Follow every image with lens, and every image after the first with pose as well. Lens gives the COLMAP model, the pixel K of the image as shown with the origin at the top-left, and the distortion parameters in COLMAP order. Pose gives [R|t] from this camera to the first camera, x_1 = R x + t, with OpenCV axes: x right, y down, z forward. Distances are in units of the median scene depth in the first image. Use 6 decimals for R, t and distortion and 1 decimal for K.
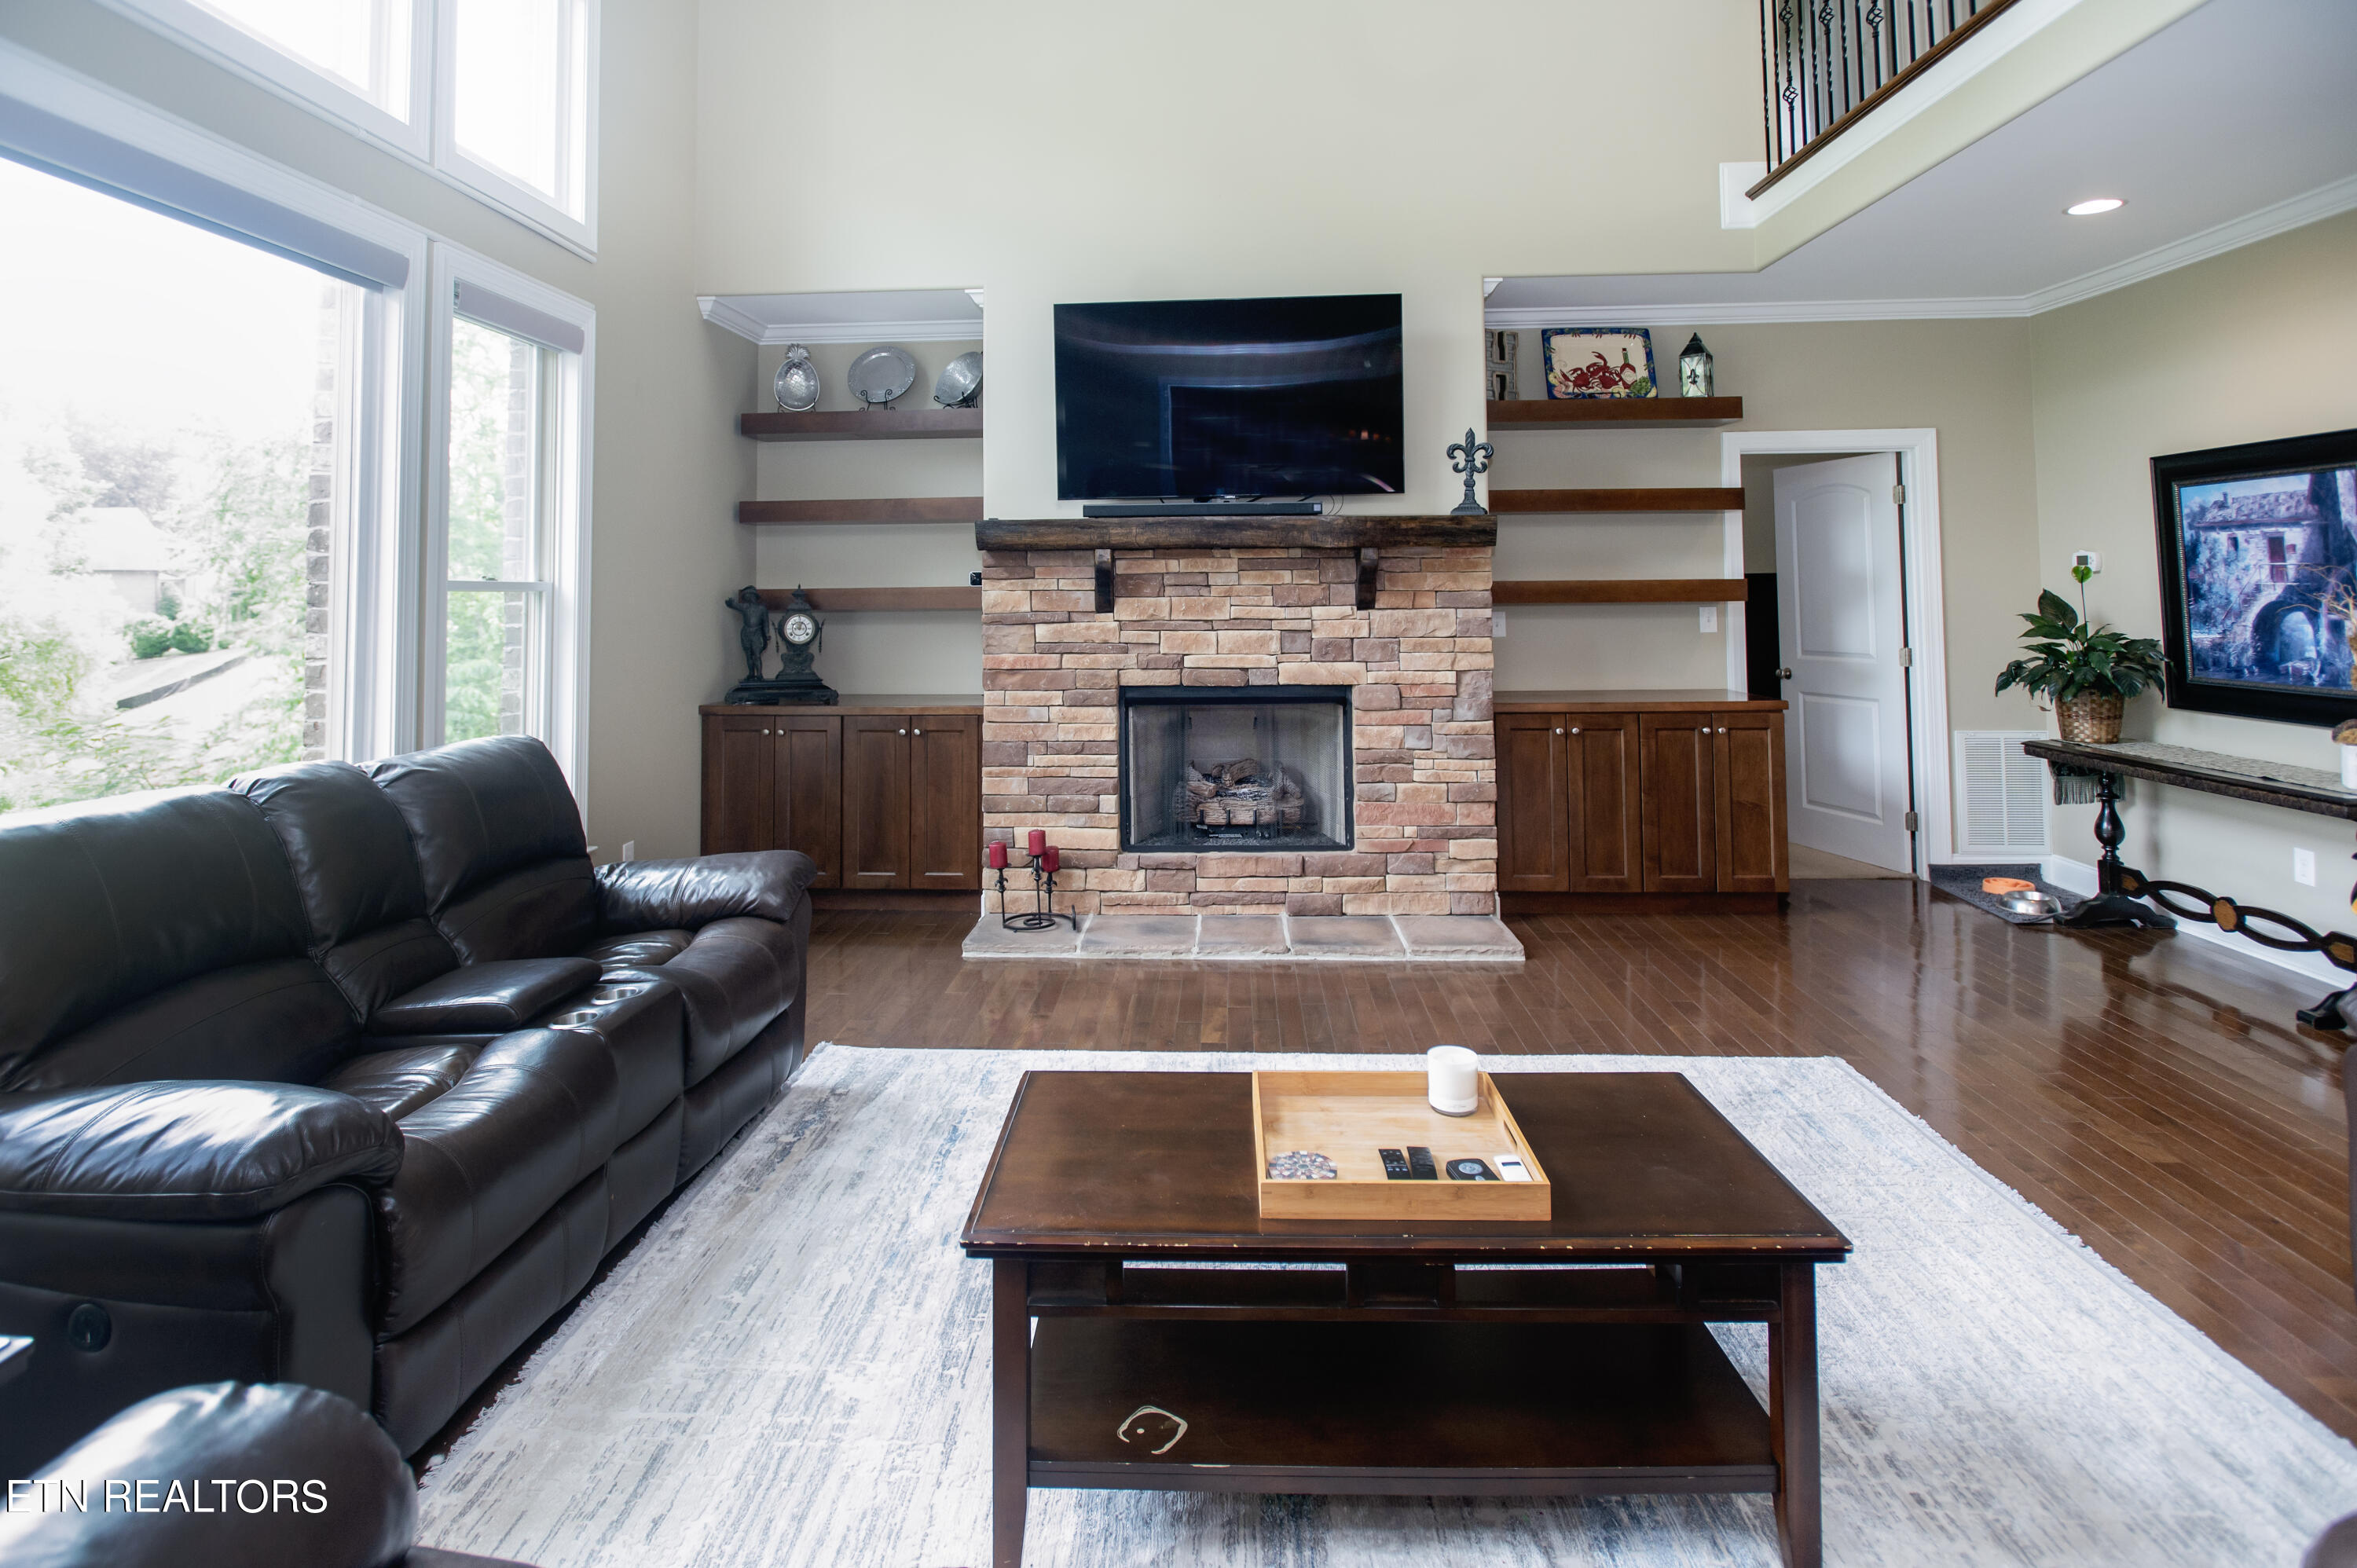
lens RADIAL K [[1201.0, 0, 1166.2], [0, 1201.0, 546.0], [0, 0, 1]] dist [-0.001905, -0.000161]
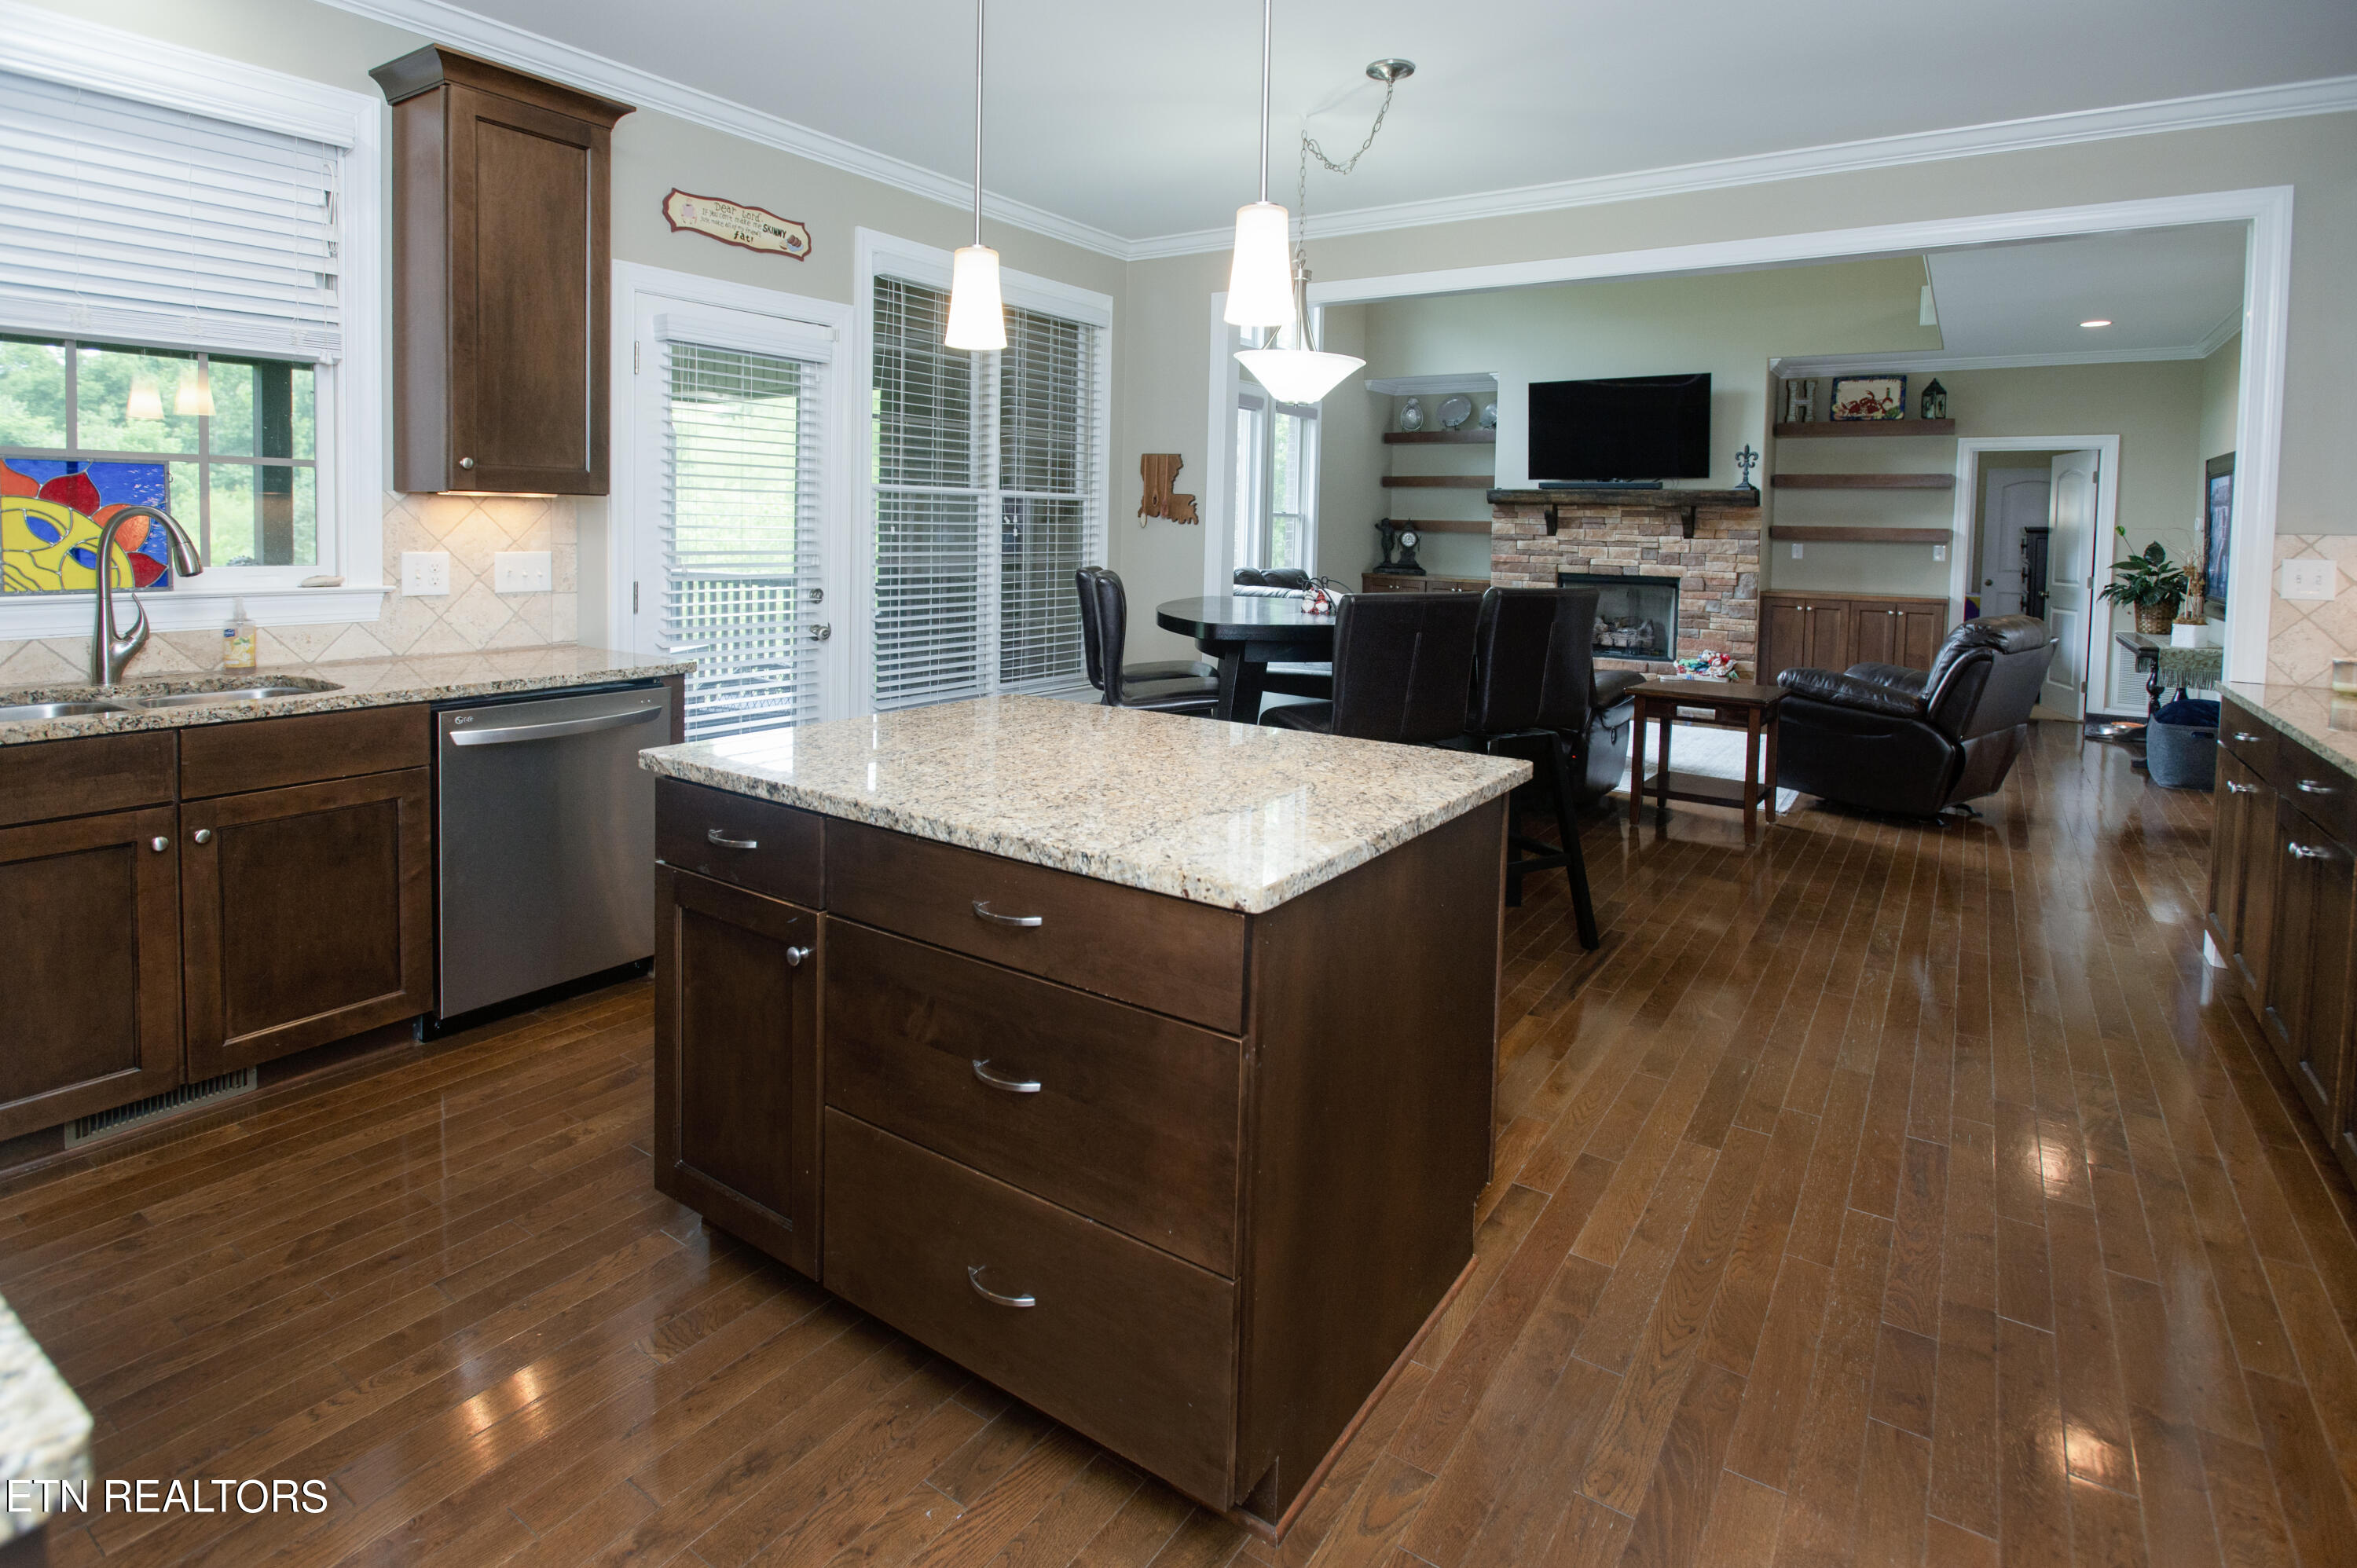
lens RADIAL K [[1201.0, 0, 1166.2], [0, 1201.0, 546.0], [0, 0, 1]] dist [-0.001905, -0.000161]
pose [[0.850485, 0.037225, -0.524681, 0.458320], [-0.007942, 0.998288, 0.057953, -0.038839], [0.525940, -0.045121, 0.849324, -1.051411]]
